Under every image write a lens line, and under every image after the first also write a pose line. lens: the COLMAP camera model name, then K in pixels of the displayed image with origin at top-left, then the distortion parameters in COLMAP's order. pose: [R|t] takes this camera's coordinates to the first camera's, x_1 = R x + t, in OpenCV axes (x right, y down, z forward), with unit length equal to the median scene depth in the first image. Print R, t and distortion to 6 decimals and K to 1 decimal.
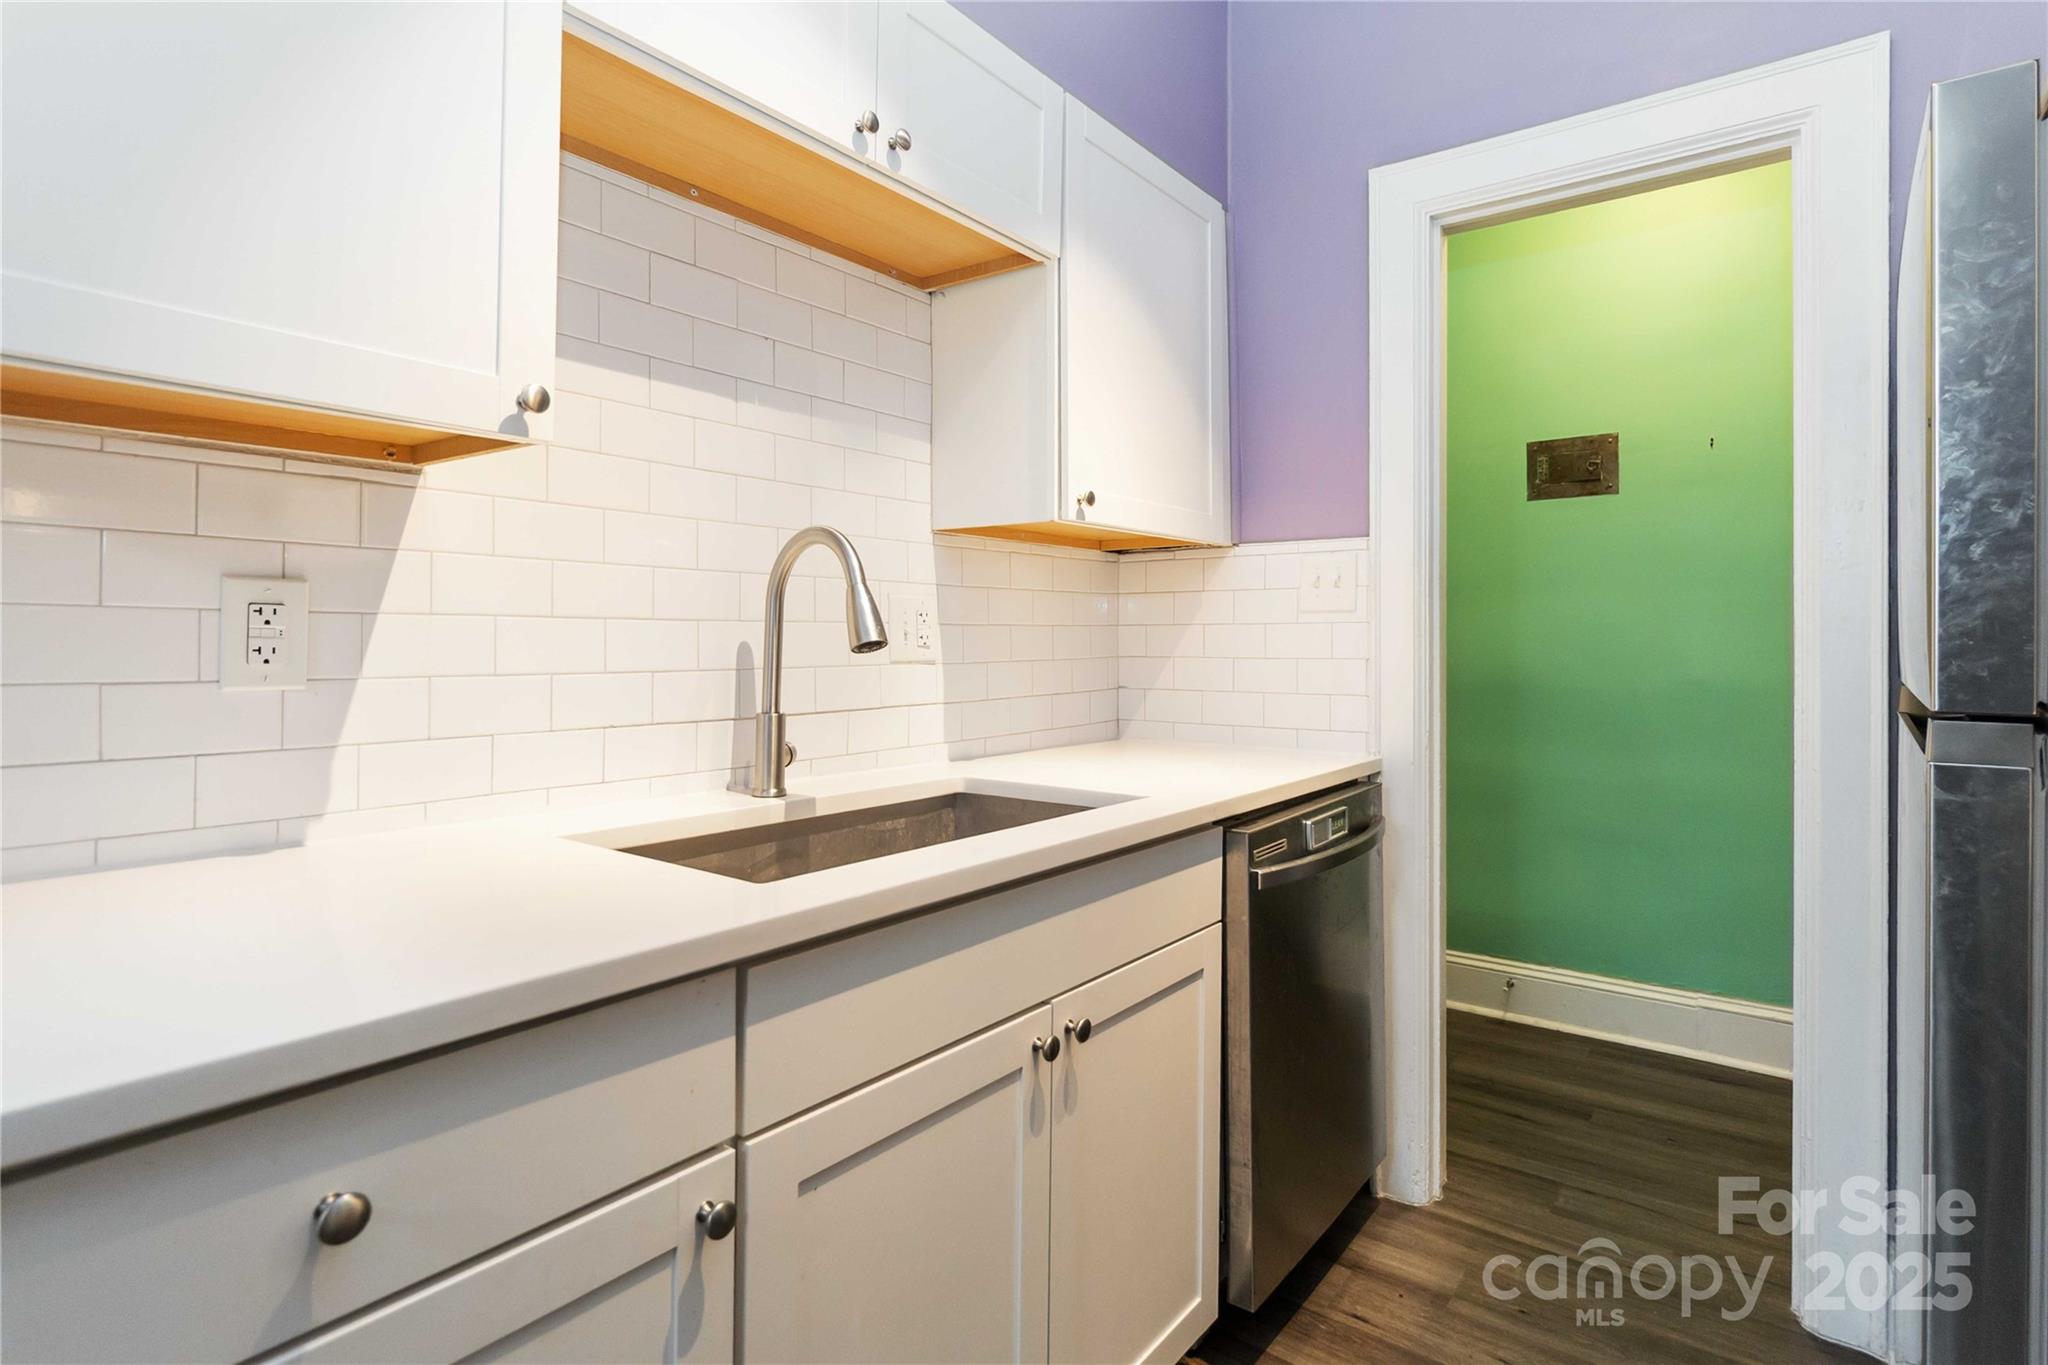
lens RADIAL K [[1029.1, 0, 1023.0], [0, 1029.1, 635.4], [0, 0, 1]] dist [0.006014, -0.000115]
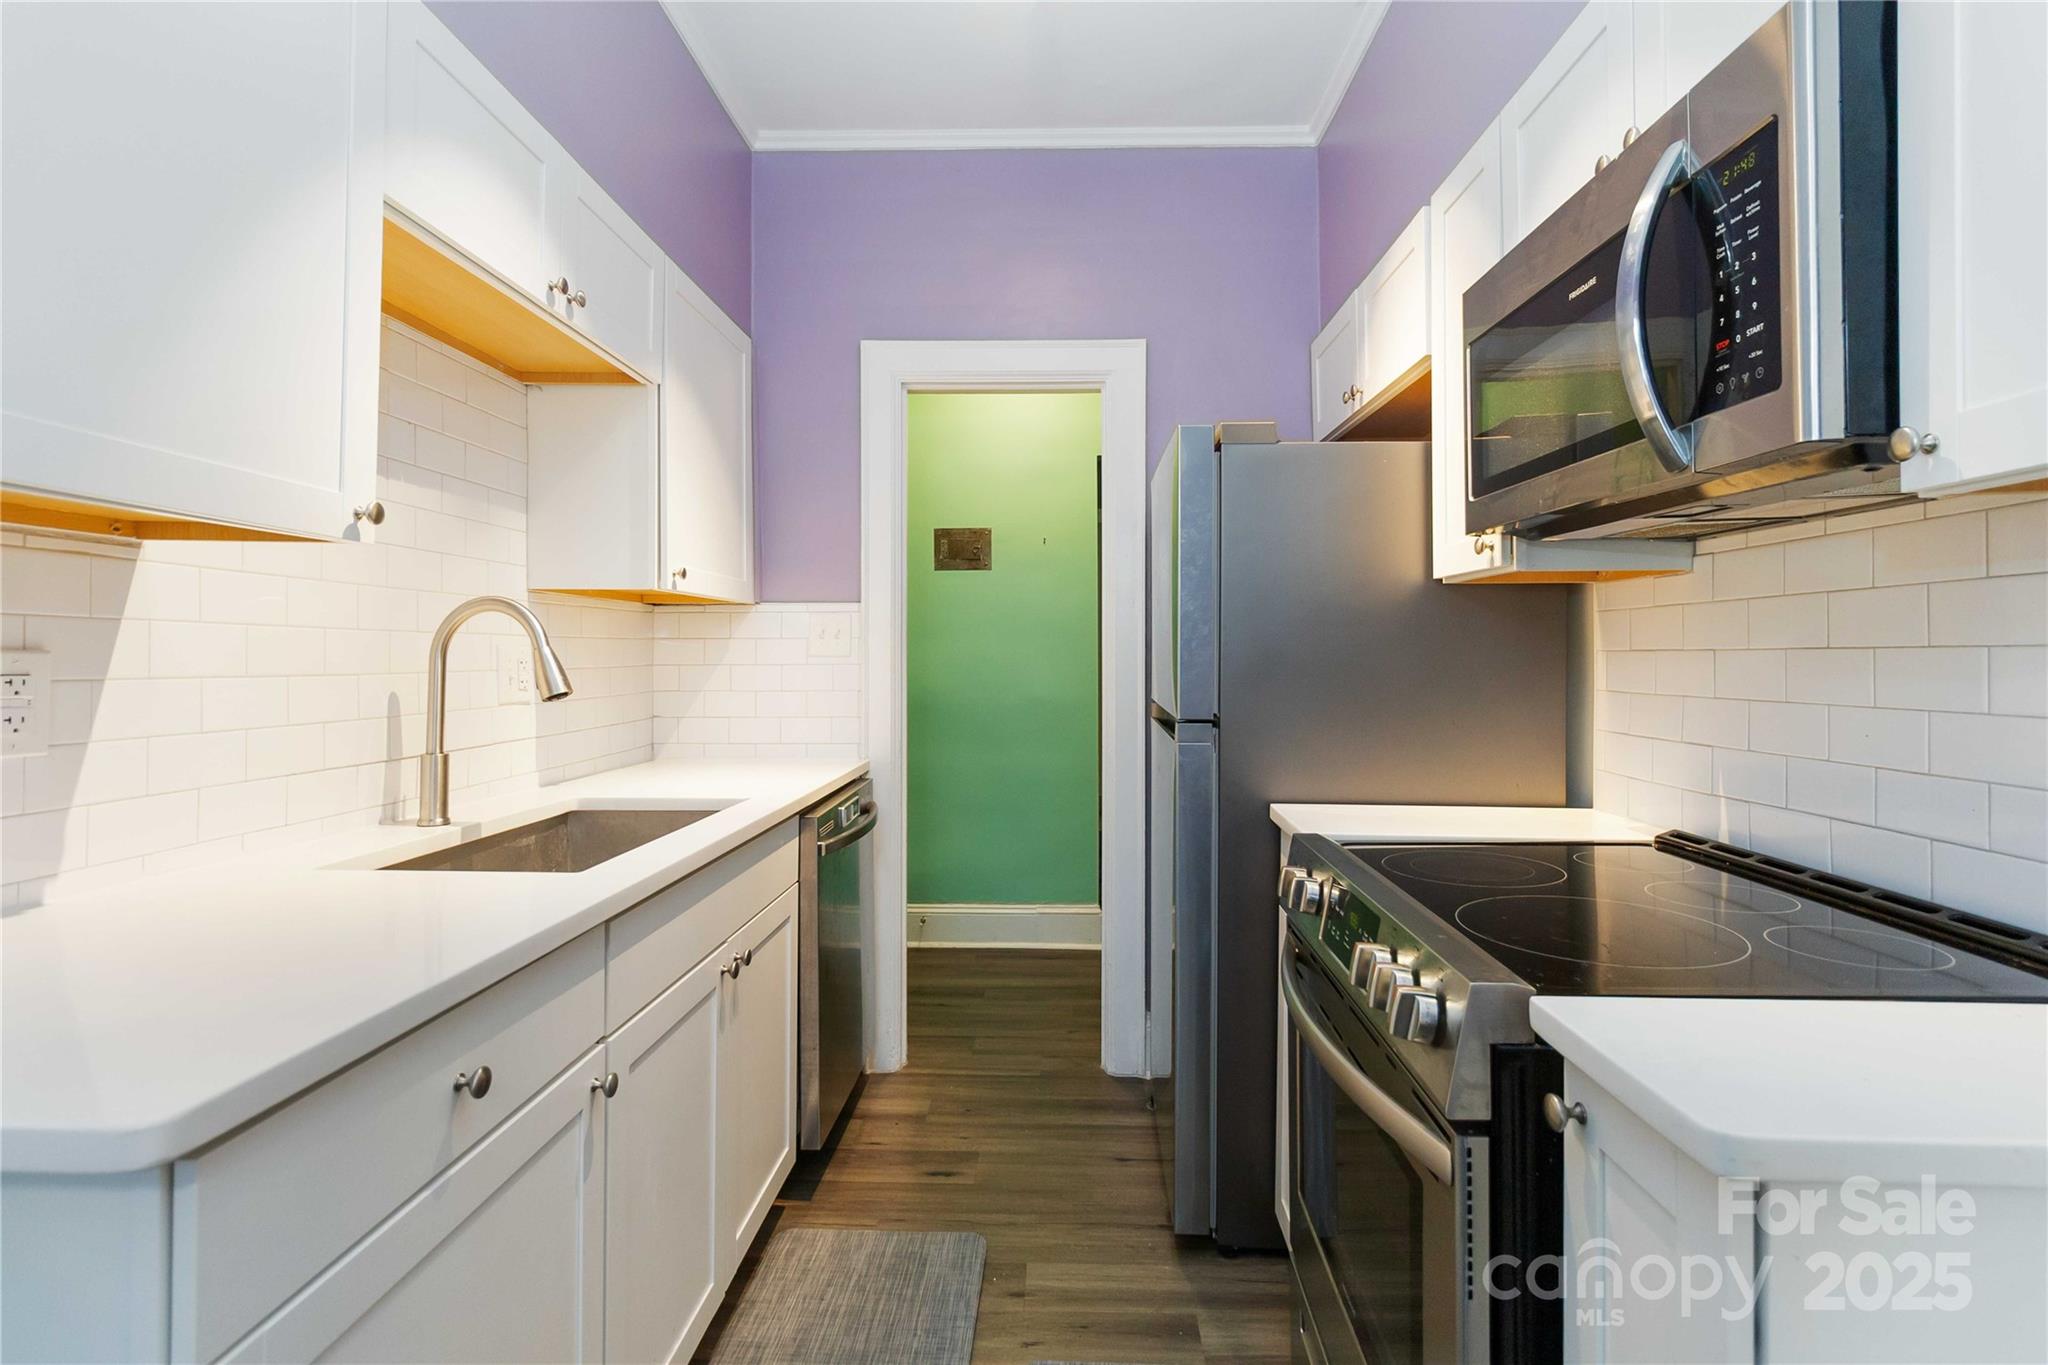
lens RADIAL K [[988.4, 0, 1027.5], [0, 988.4, 654.6], [0, 0, 1]] dist [0.018712, -0.000050]
pose [[0.814286, 0.000828, 0.580464, -0.311460], [-0.002391, 0.999995, 0.001928, -0.035554], [-0.580459, -0.002958, 0.814284, -0.268127]]
